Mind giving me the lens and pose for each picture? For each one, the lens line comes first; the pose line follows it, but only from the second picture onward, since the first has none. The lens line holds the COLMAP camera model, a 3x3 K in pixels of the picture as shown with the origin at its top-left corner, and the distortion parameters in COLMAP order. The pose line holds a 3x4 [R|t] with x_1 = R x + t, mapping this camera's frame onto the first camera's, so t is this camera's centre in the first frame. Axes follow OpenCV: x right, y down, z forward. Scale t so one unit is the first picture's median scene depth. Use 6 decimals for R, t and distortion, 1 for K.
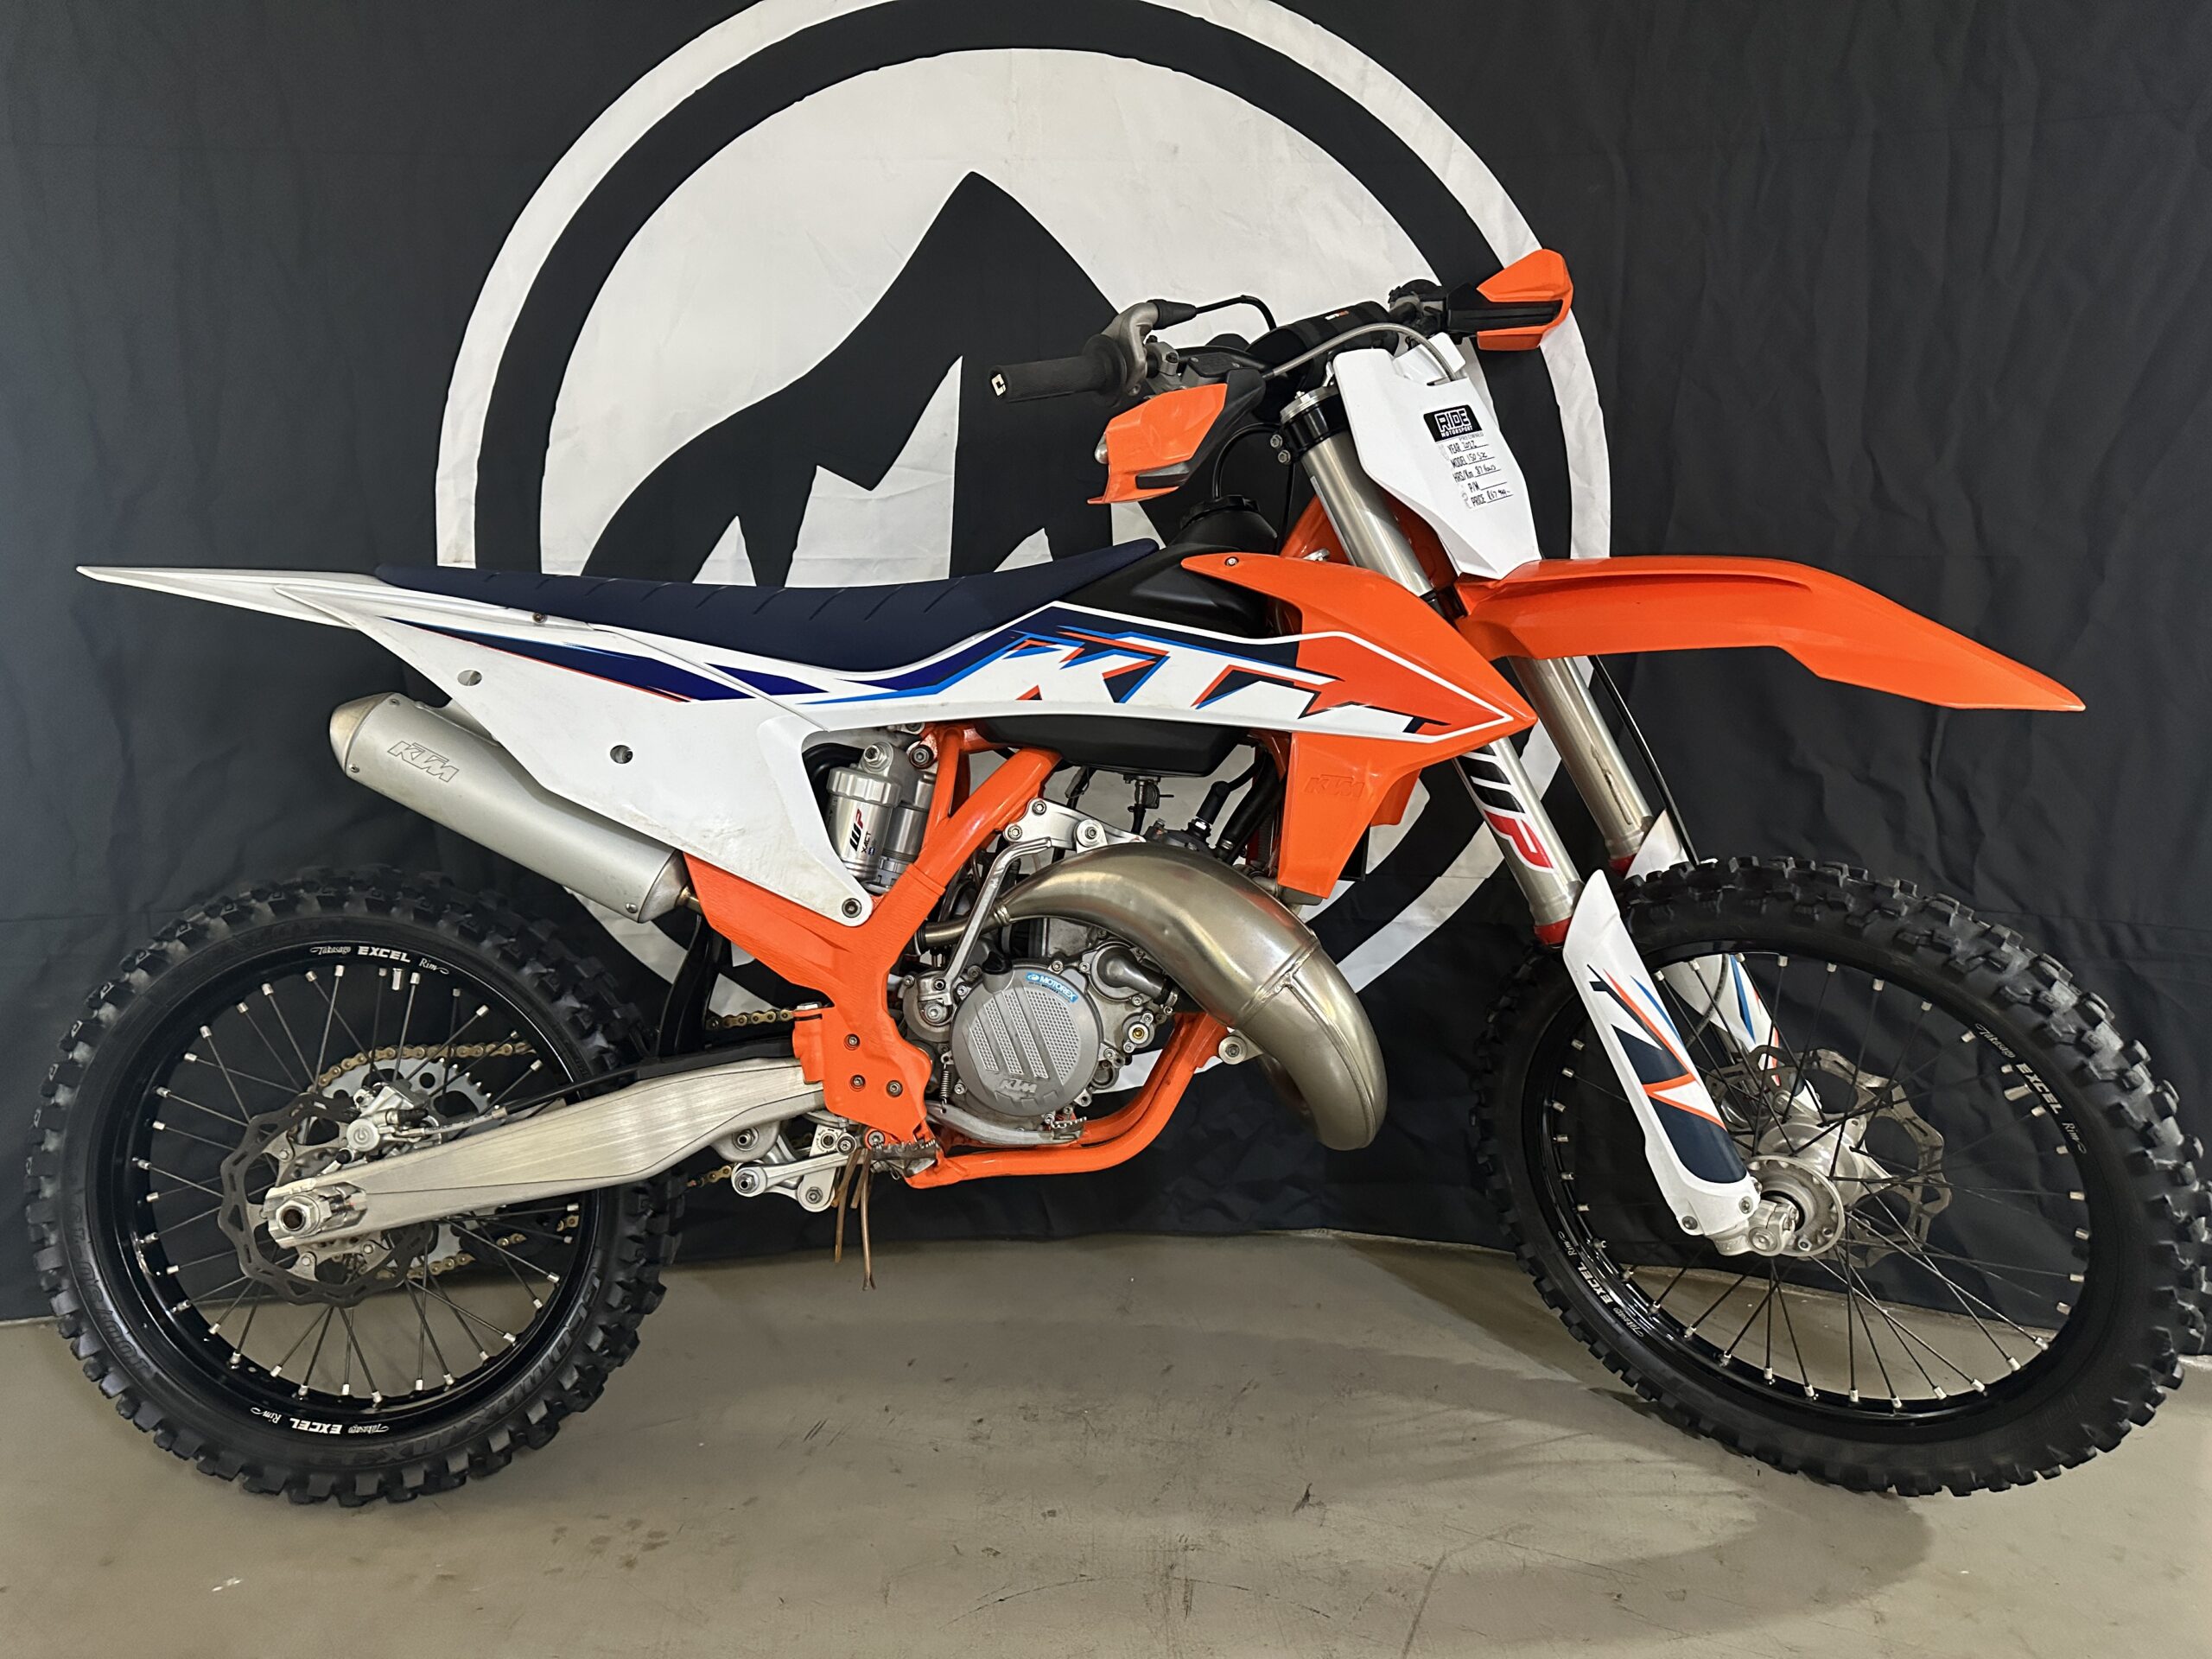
lens RADIAL K [[1523.8, 0, 1117.5], [0, 1523.8, 826.2], [0, 0, 1]] dist [0.016782, -0.025416]
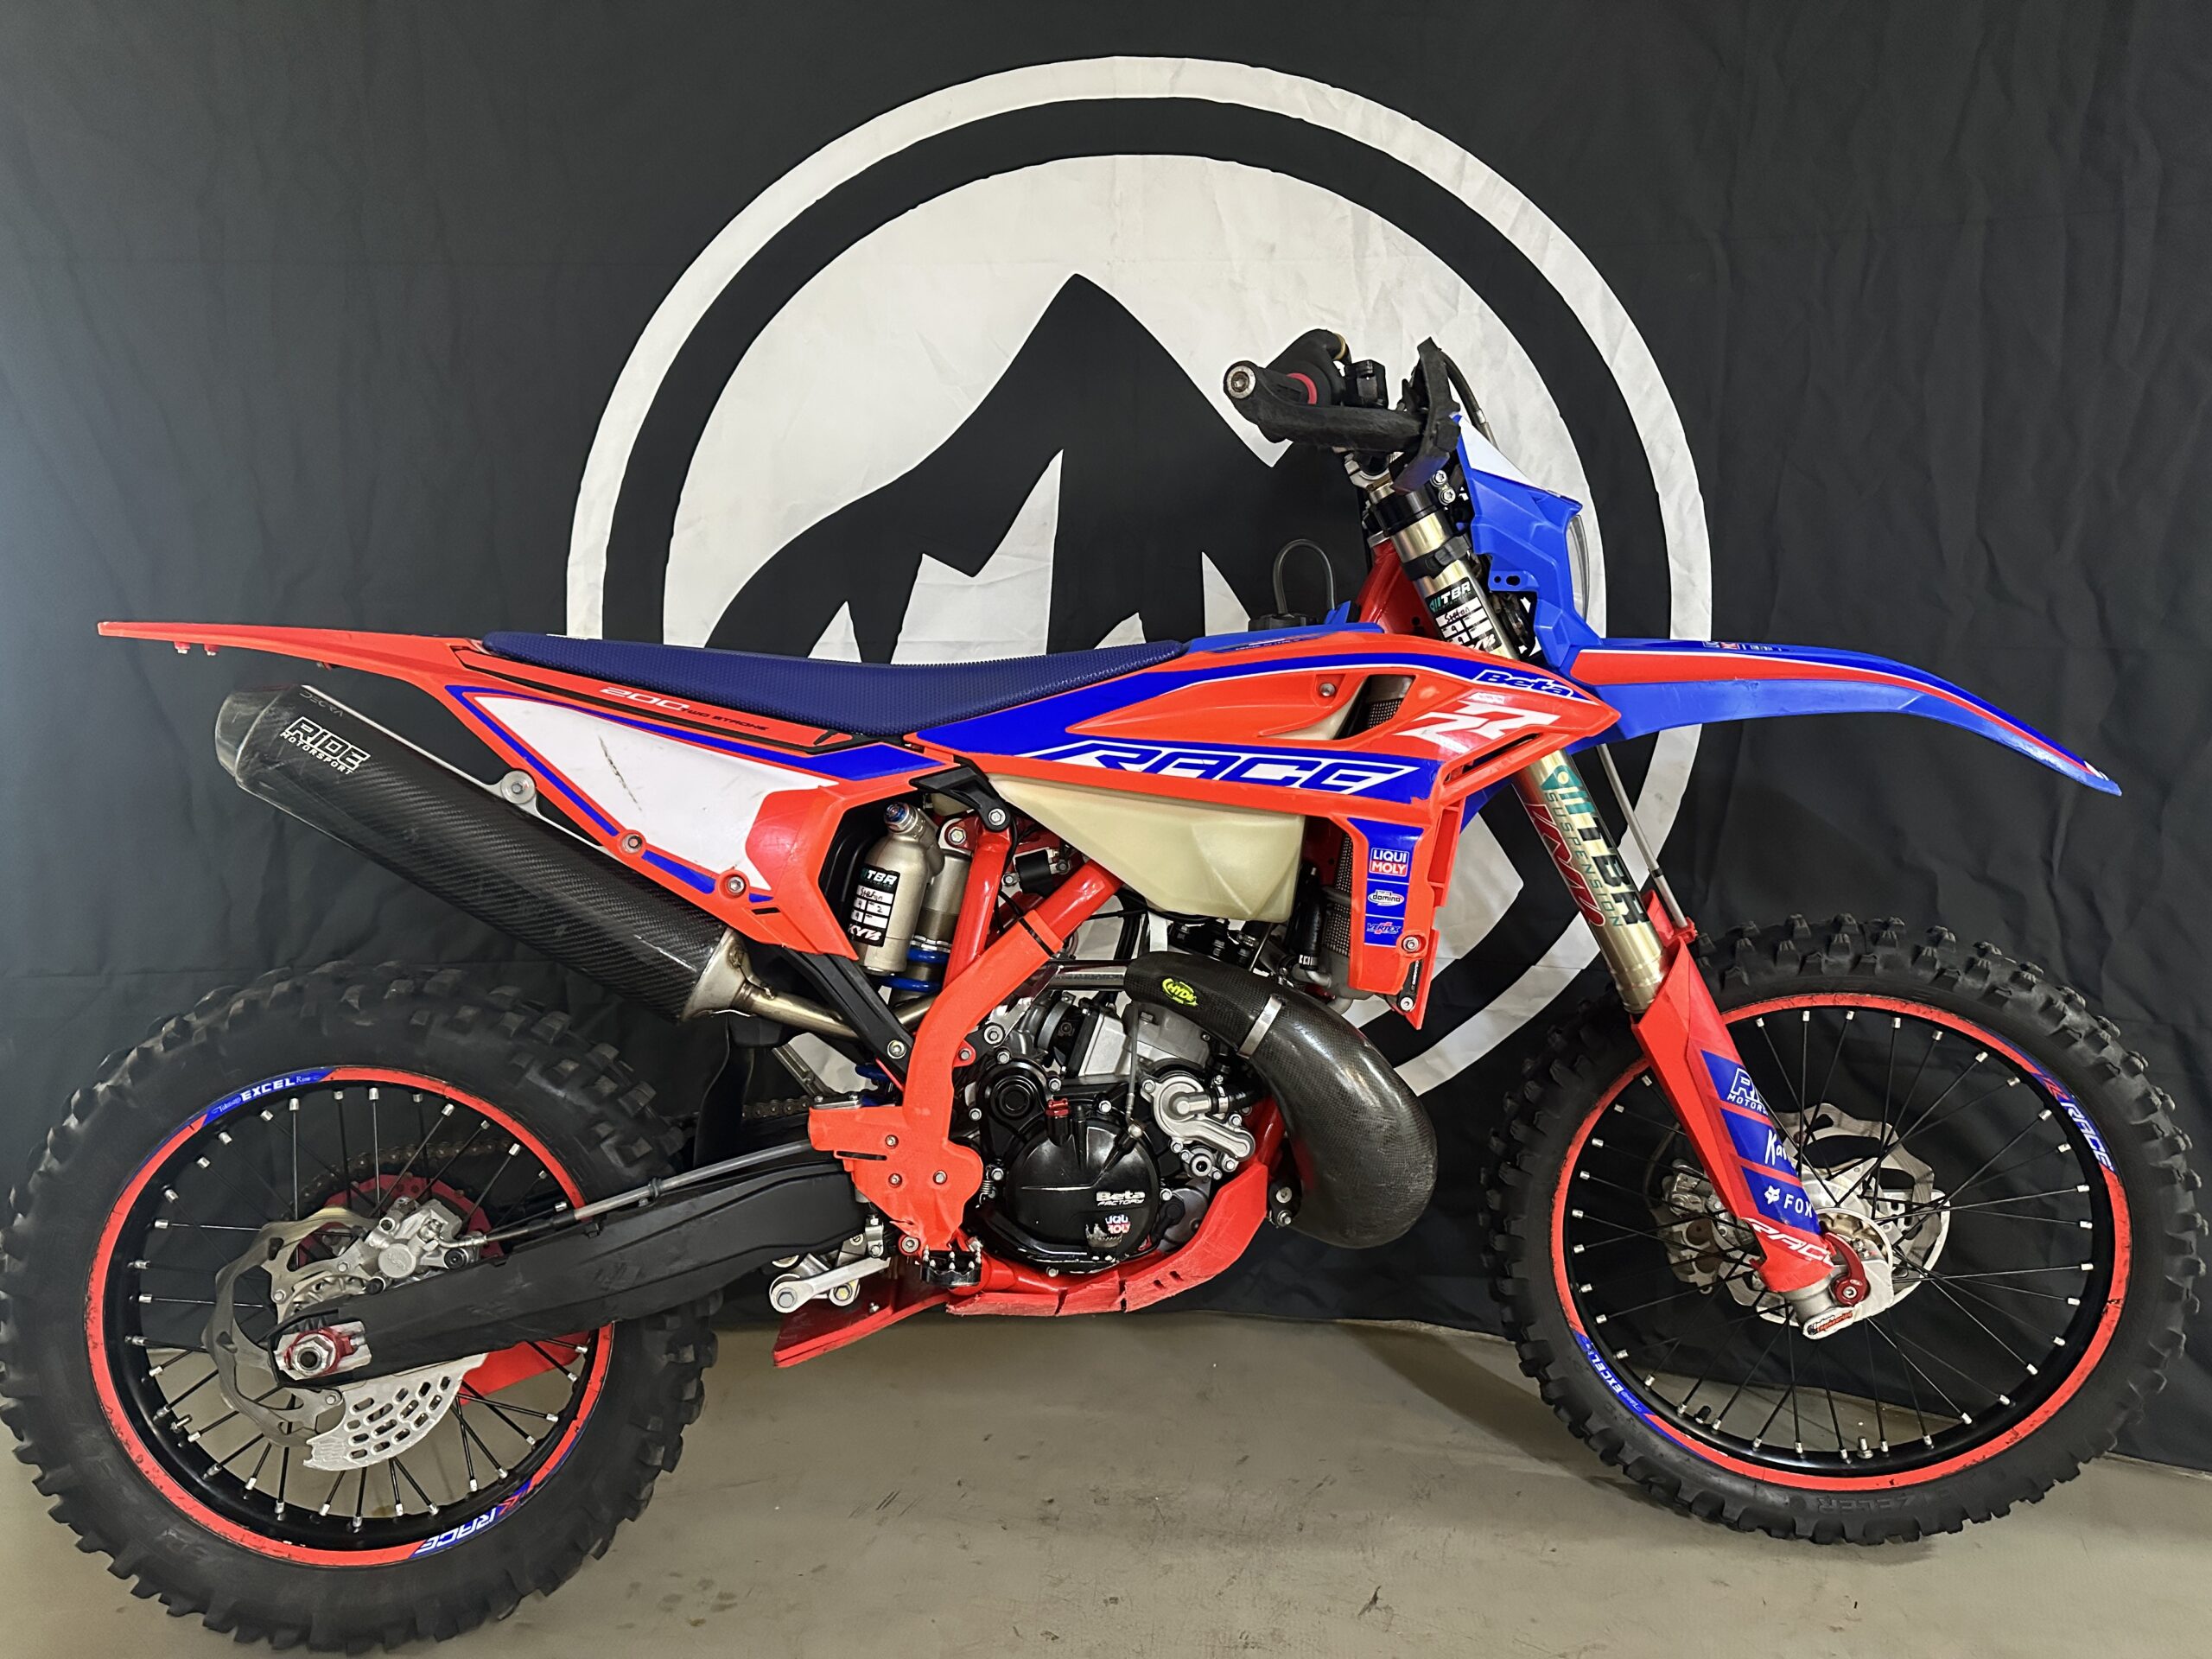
lens RADIAL K [[1523.8, 0, 1111.4], [0, 1523.8, 827.1], [0, 0, 1]] dist [0.016782, -0.025416]
pose [[0.995305, 0.018113, -0.095080, 0.035578], [-0.022159, 0.998885, -0.041674, -0.010404], [0.094219, 0.043586, 0.994597, -0.010744]]
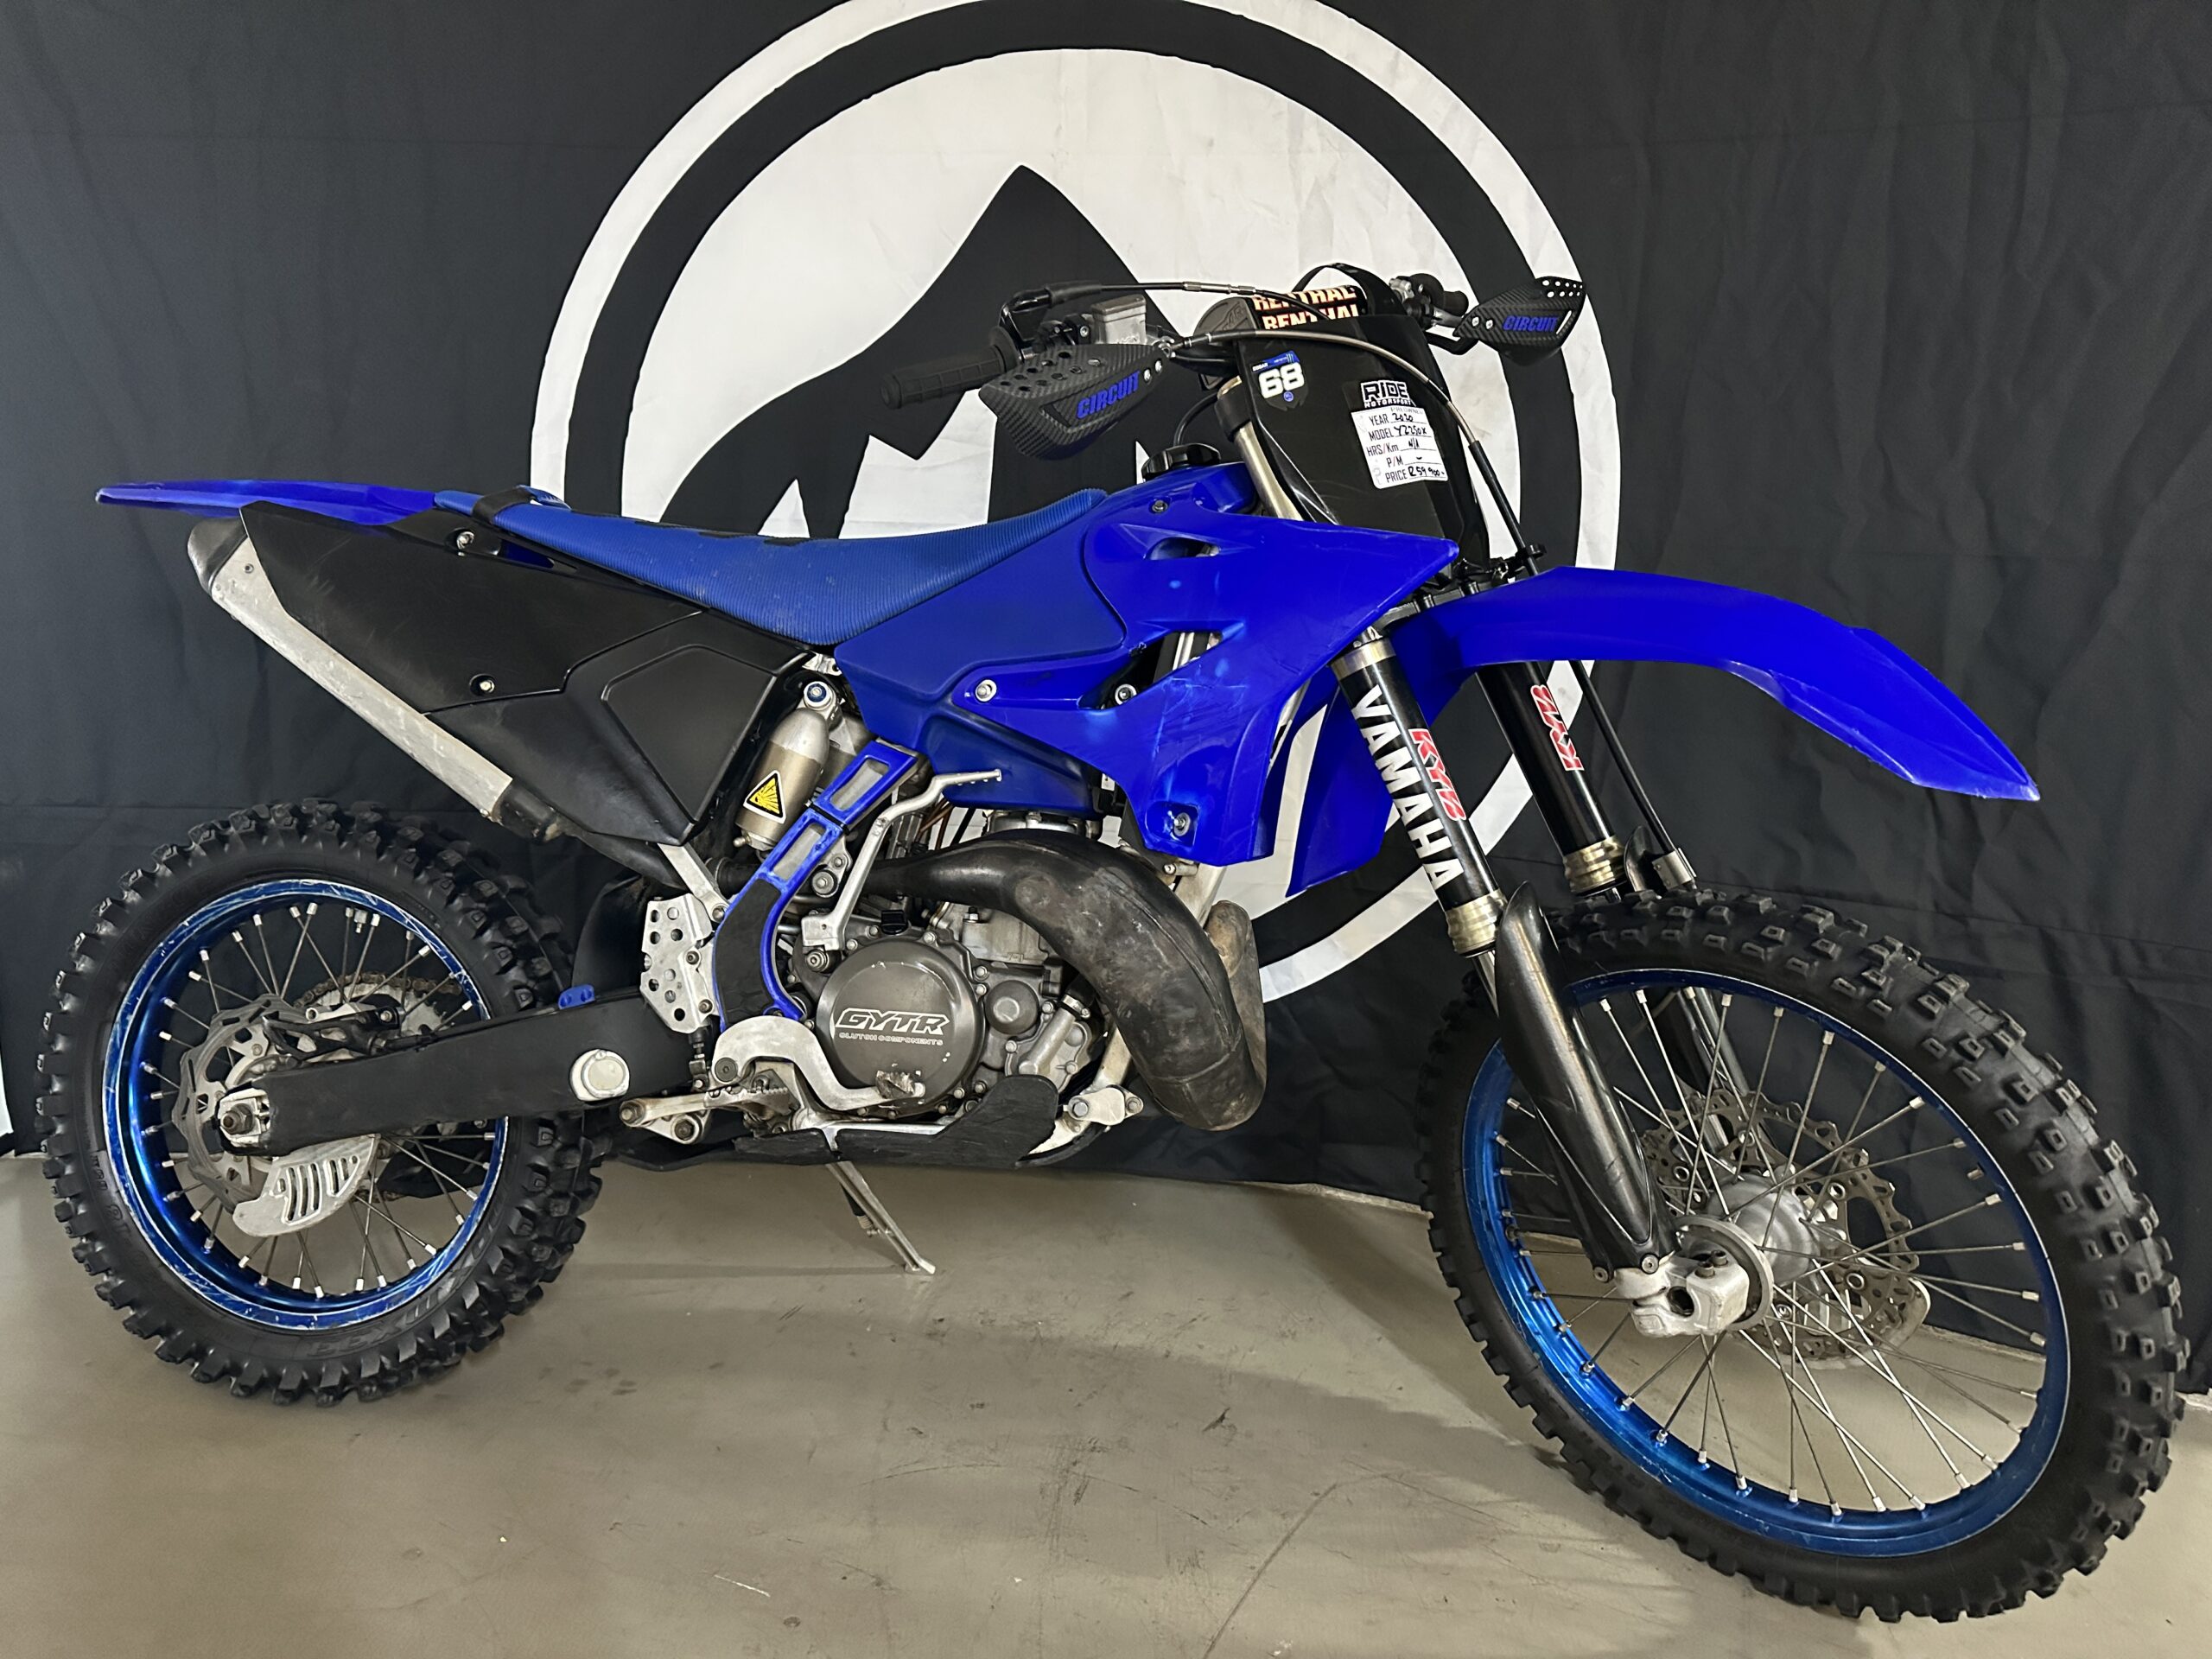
lens RADIAL K [[1523.8, 0, 1116.8], [0, 1523.8, 820.5], [0, 0, 1]] dist [0.016782, -0.025416]
pose [[0.988721, 0.061336, -0.136635, 0.152195], [-0.061197, 0.998112, 0.005219, 0.022222], [0.136698, 0.003202, 0.990608, -0.049308]]
